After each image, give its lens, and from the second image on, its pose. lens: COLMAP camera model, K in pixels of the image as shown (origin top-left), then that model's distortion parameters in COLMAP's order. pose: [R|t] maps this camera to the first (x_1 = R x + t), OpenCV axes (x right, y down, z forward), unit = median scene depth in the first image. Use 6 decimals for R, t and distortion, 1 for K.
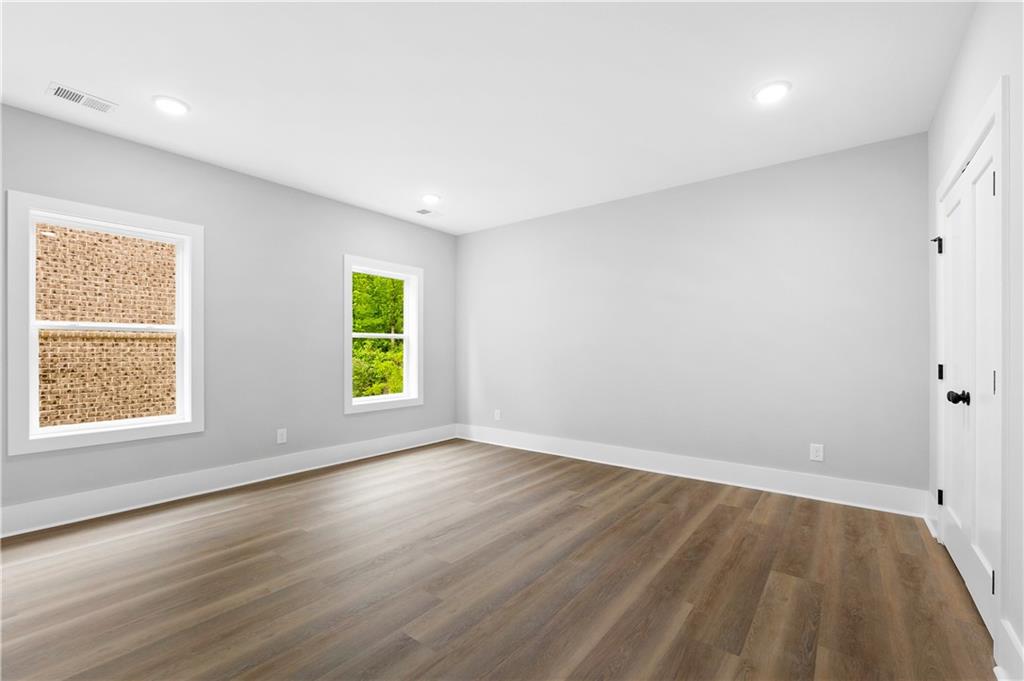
lens RADIAL K [[436.7, 0, 510.8], [0, 436.7, 343.6], [0, 0, 1]] dist [0.011495, 0.000707]
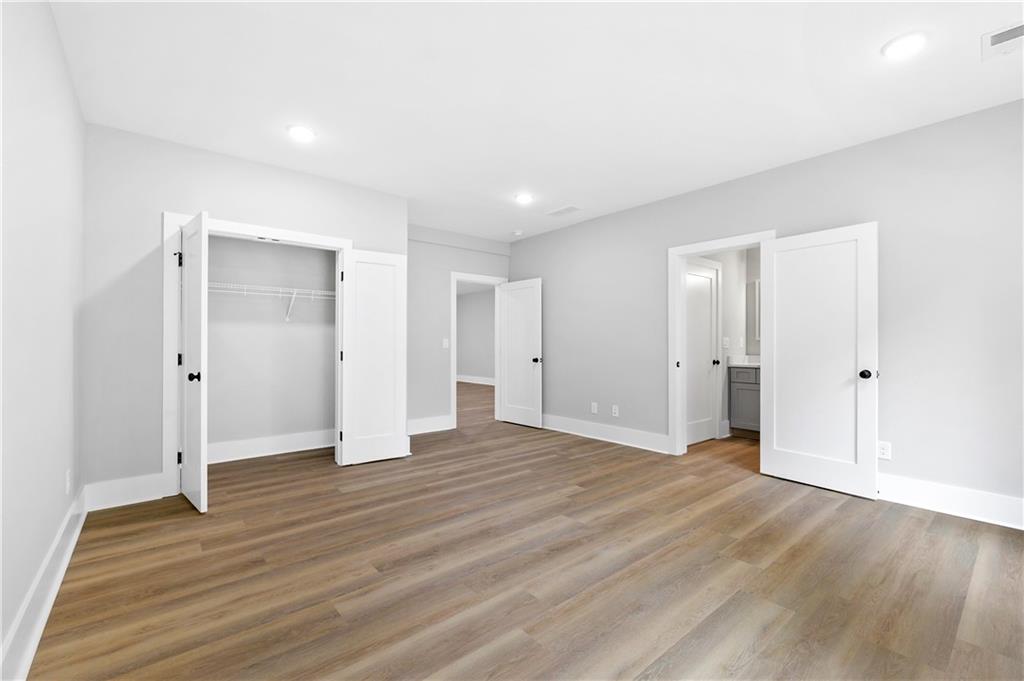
lens RADIAL K [[436.7, 0, 514.3], [0, 436.7, 345.3], [0, 0, 1]] dist [0.011495, 0.000707]
pose [[-0.976586, -0.000556, 0.215128, -0.217024], [-0.002675, 0.999951, -0.009558, 0.028885], [-0.215112, -0.009910, -0.976539, 1.806300]]
